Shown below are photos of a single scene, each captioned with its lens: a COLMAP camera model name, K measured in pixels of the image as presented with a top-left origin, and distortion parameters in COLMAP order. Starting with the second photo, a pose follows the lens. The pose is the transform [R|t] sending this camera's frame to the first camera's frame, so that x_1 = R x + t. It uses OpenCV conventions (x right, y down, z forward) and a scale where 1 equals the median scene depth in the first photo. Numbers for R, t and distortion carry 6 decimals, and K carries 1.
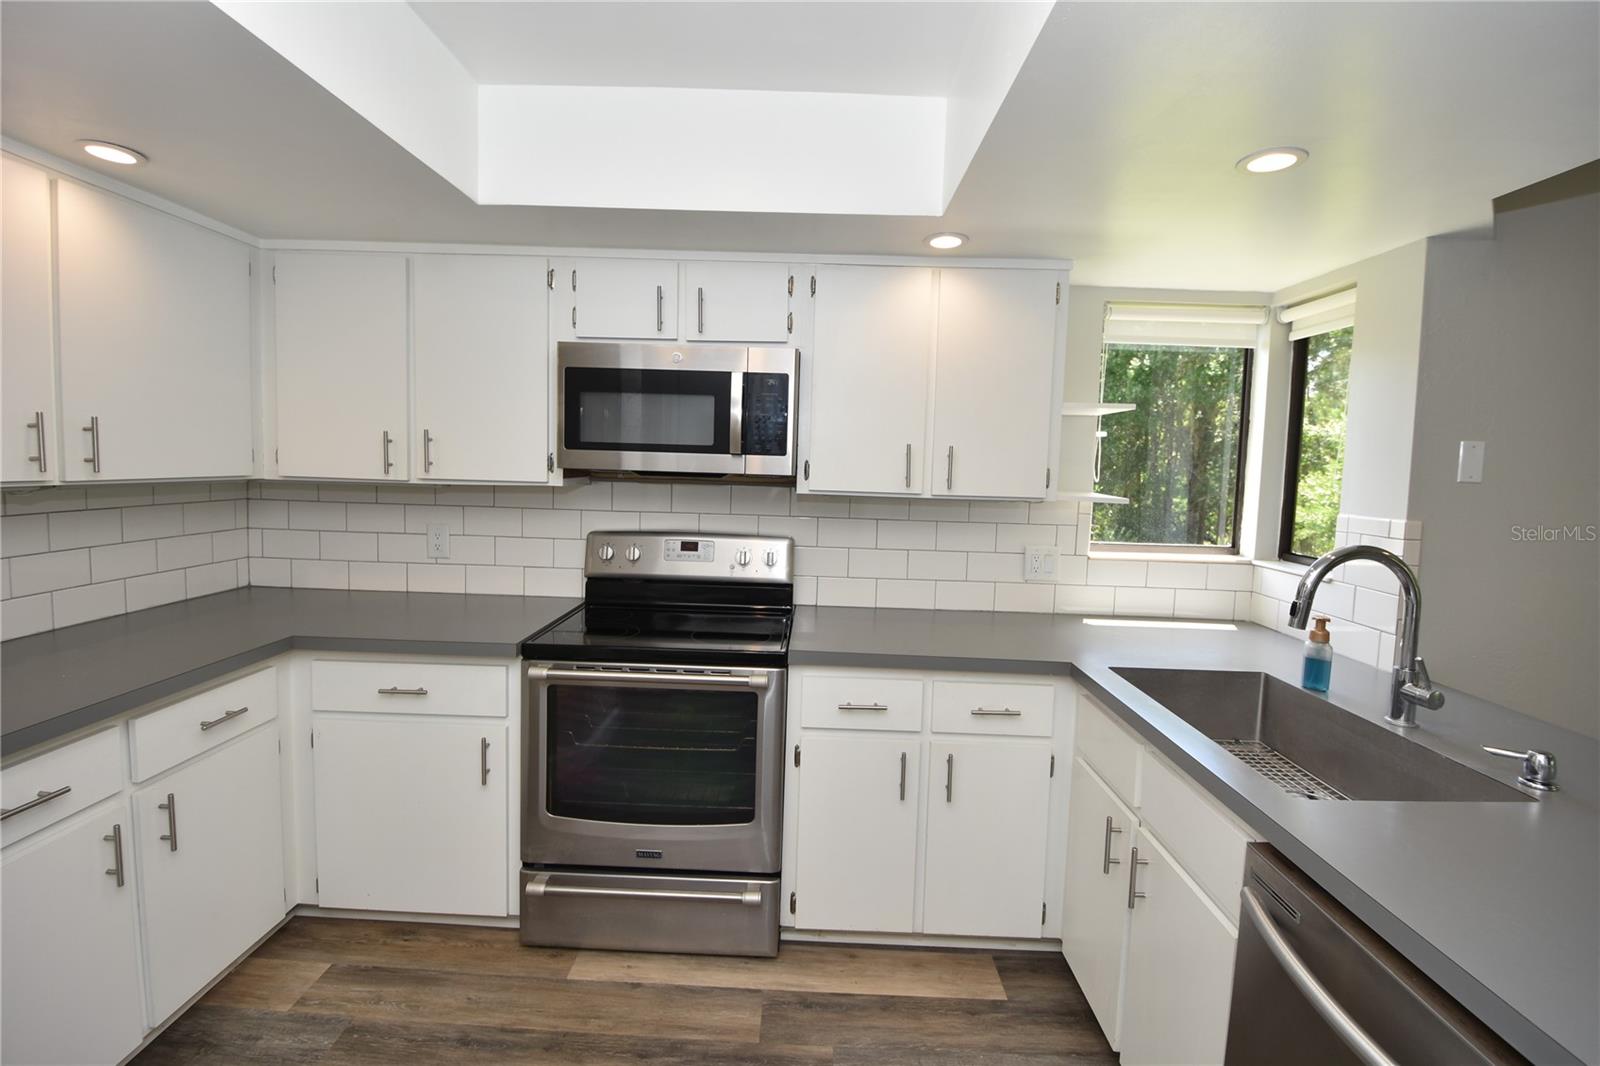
lens RADIAL K [[703.8, 0, 789.6], [0, 703.8, 511.9], [0, 0, 1]] dist [0.001925, -0.016139]
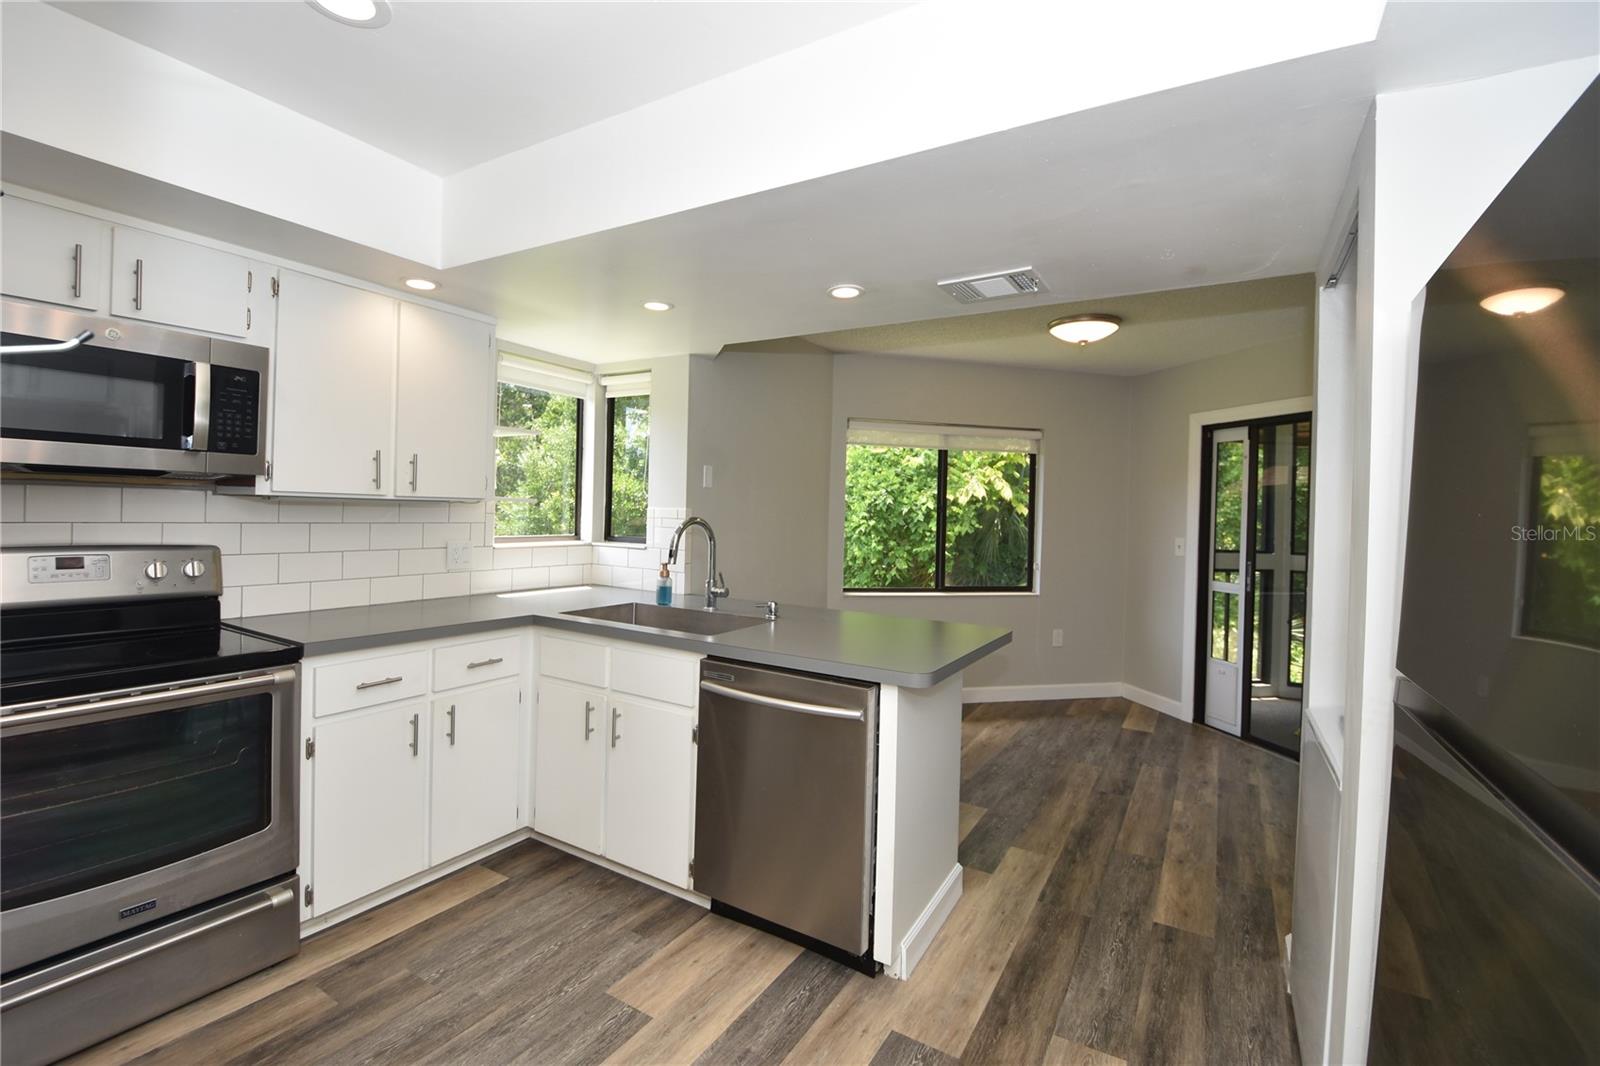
lens RADIAL K [[703.8, 0, 792.6], [0, 703.8, 510.9], [0, 0, 1]] dist [0.001925, -0.016139]
pose [[0.496944, -0.015709, 0.867640, -0.520575], [0.046693, 0.998872, -0.008659, 0.044015], [-0.866525, 0.044816, 0.497117, -0.133278]]
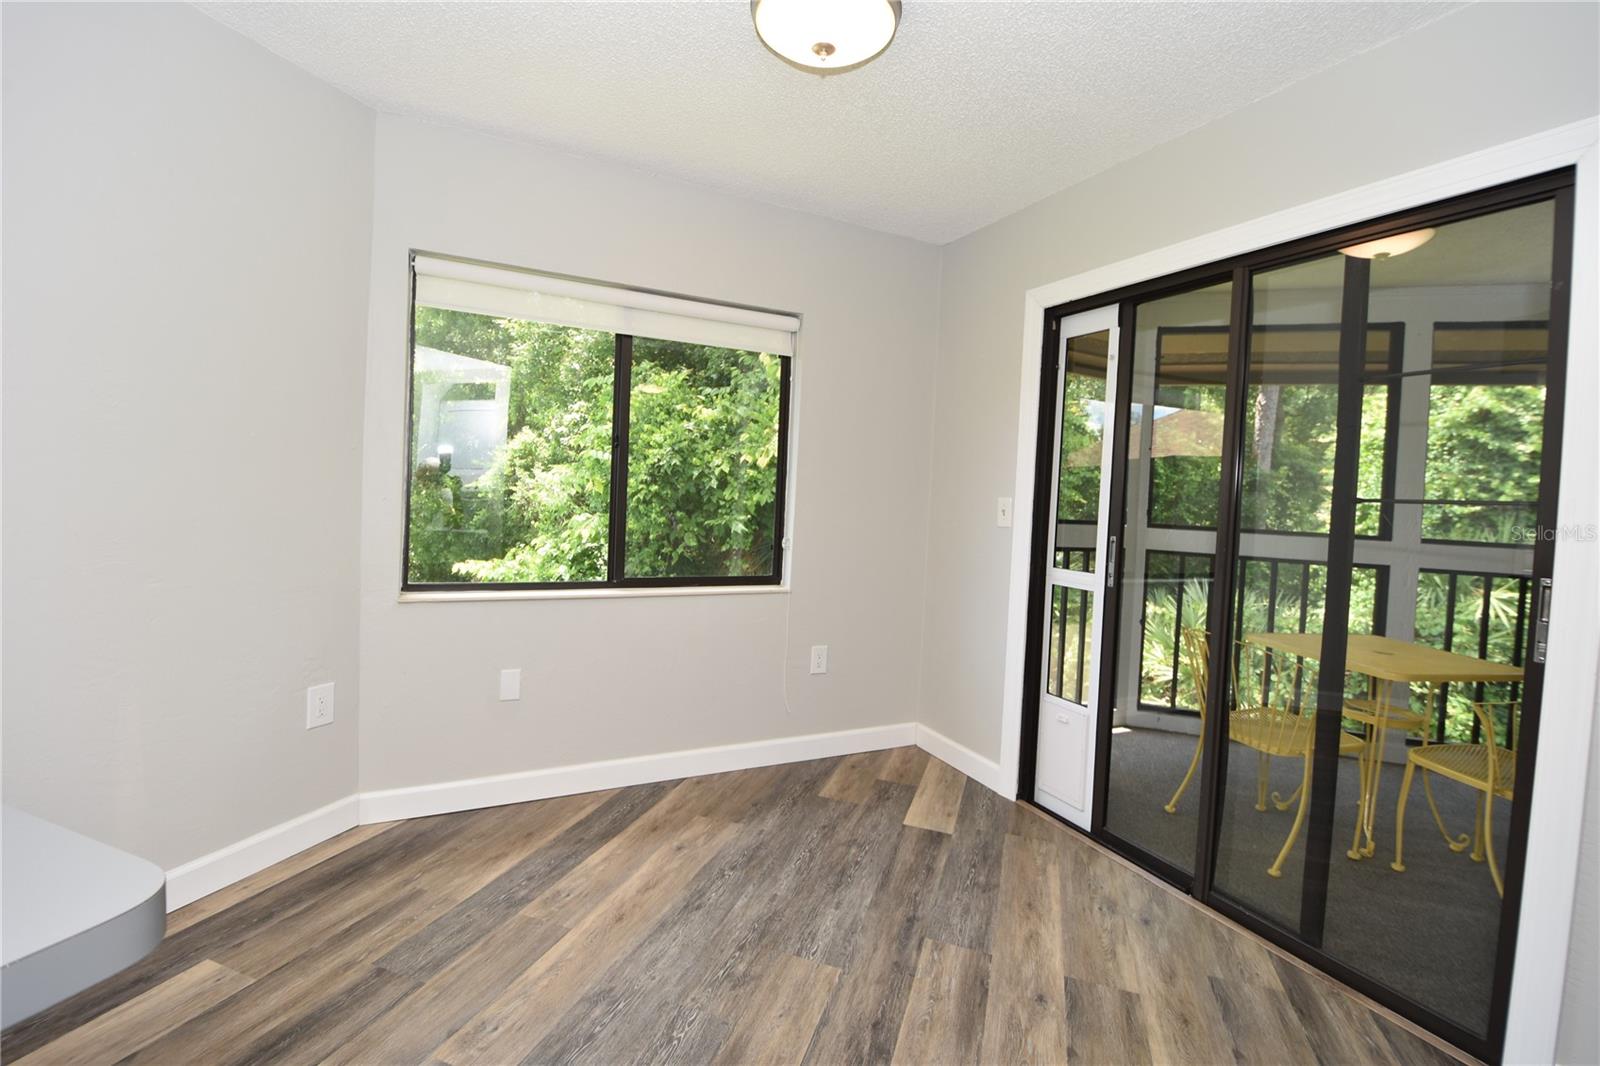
lens RADIAL K [[703.8, 0, 796.0], [0, 703.8, 510.2], [0, 0, 1]] dist [0.001925, -0.016139]
pose [[0.301164, -0.039921, 0.952736, 0.675608], [0.029364, 0.999038, 0.032579, 0.142660], [-0.953120, 0.018165, 0.302046, -0.108498]]
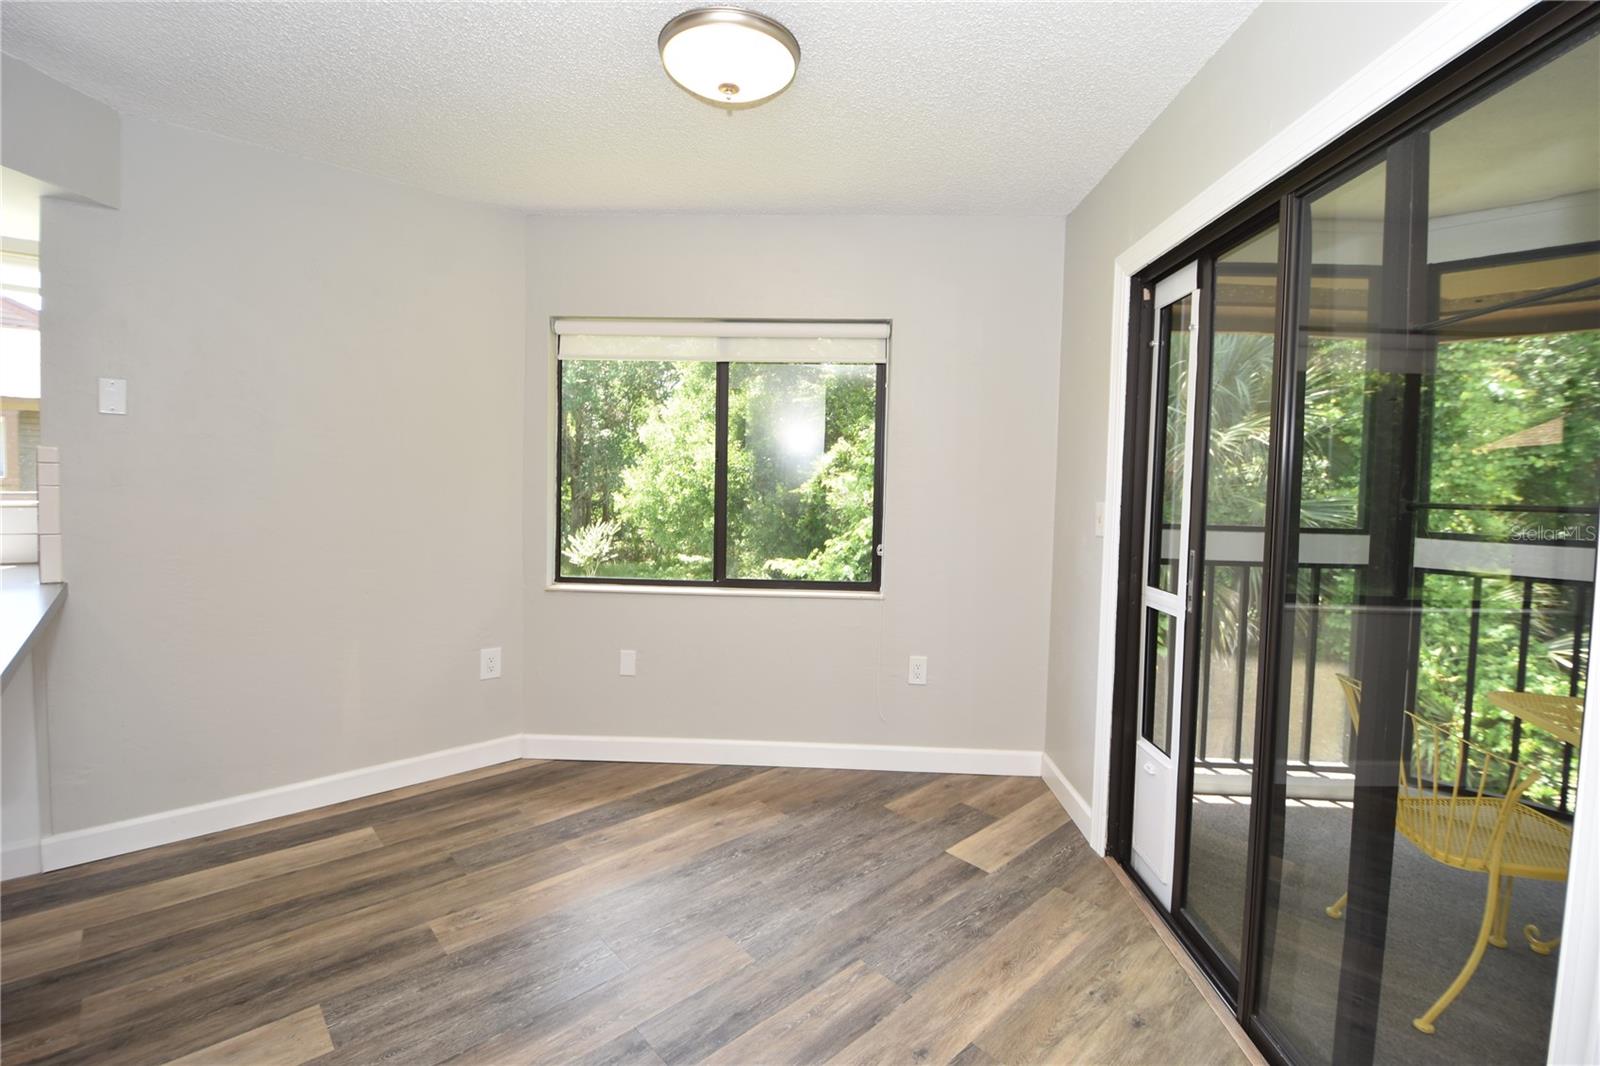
lens RADIAL K [[703.8, 0, 795.3], [0, 703.8, 514.4], [0, 0, 1]] dist [0.001925, -0.016139]
pose [[0.719281, -0.045167, 0.693249, 0.937817], [0.047388, 0.998750, 0.015904, 0.153357], [-0.693101, 0.021412, 0.720523, -0.602838]]
